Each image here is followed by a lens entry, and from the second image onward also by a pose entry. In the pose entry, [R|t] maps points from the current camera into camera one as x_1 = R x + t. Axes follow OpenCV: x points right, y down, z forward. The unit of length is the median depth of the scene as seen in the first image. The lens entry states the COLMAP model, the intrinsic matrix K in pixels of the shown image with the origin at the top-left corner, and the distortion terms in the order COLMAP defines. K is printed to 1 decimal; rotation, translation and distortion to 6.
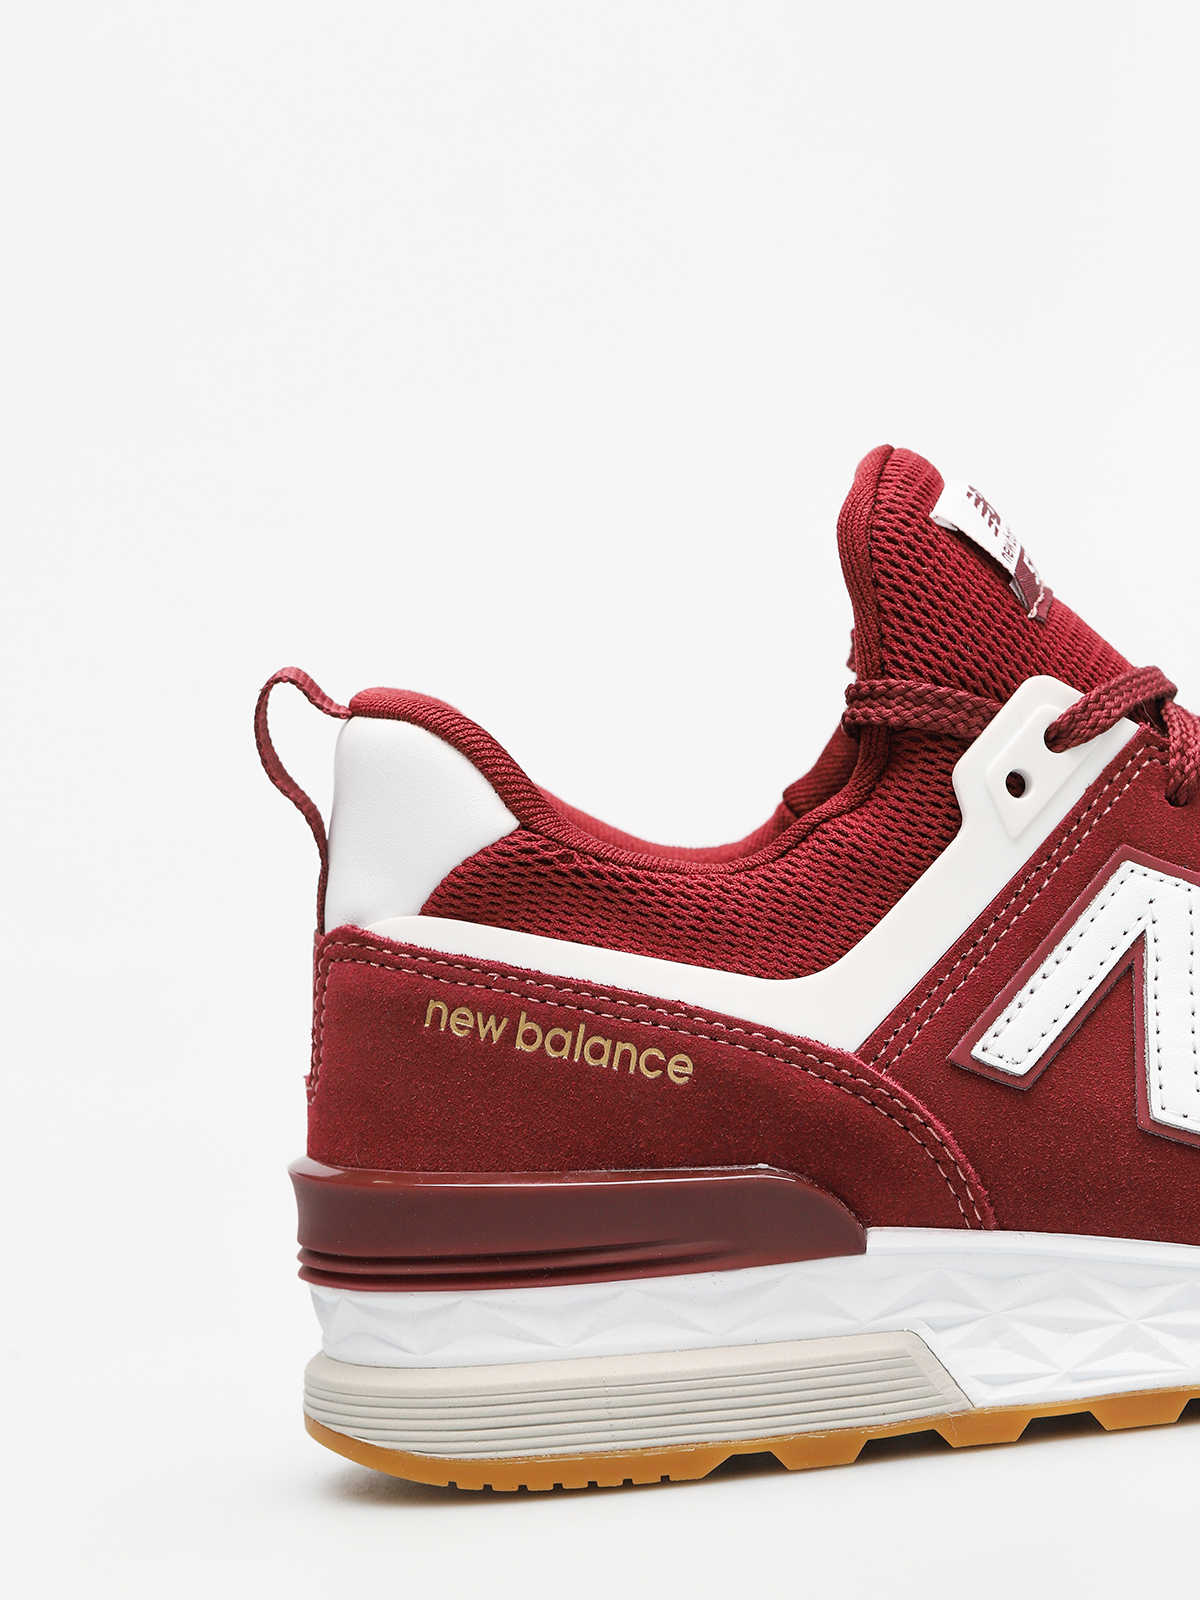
lens RADIAL K [[4860.6, 0, 600.0], [0, 4860.6, 800.0], [0, 0, 1]] dist [-0.111792, 1.195871]
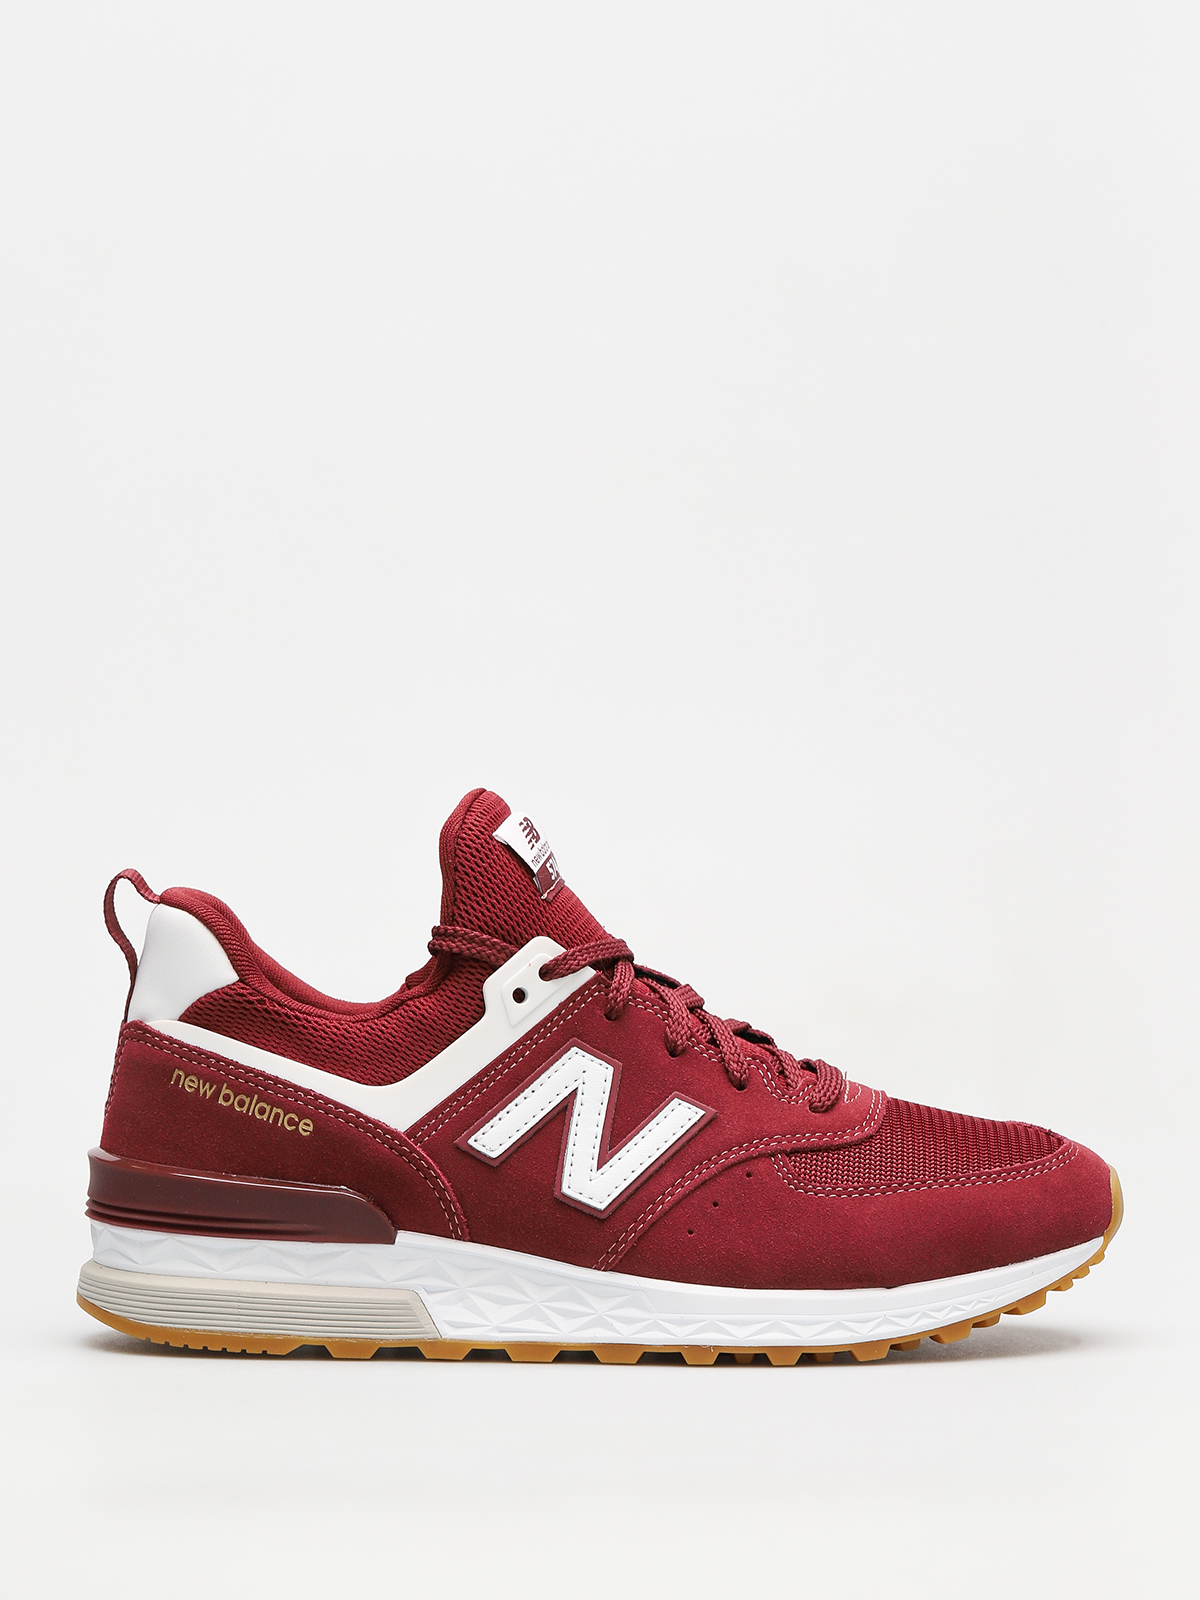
lens RADIAL K [[4860.6, 0, 600.0], [0, 4860.6, 800.0], [0, 0, 1]] dist [-0.111792, 1.195871]
pose [[0.990005, 0.139832, -0.018347, 0.138625], [-0.140039, 0.990091, -0.010485, -0.059980], [0.016699, 0.012949, 0.999777, -0.782923]]
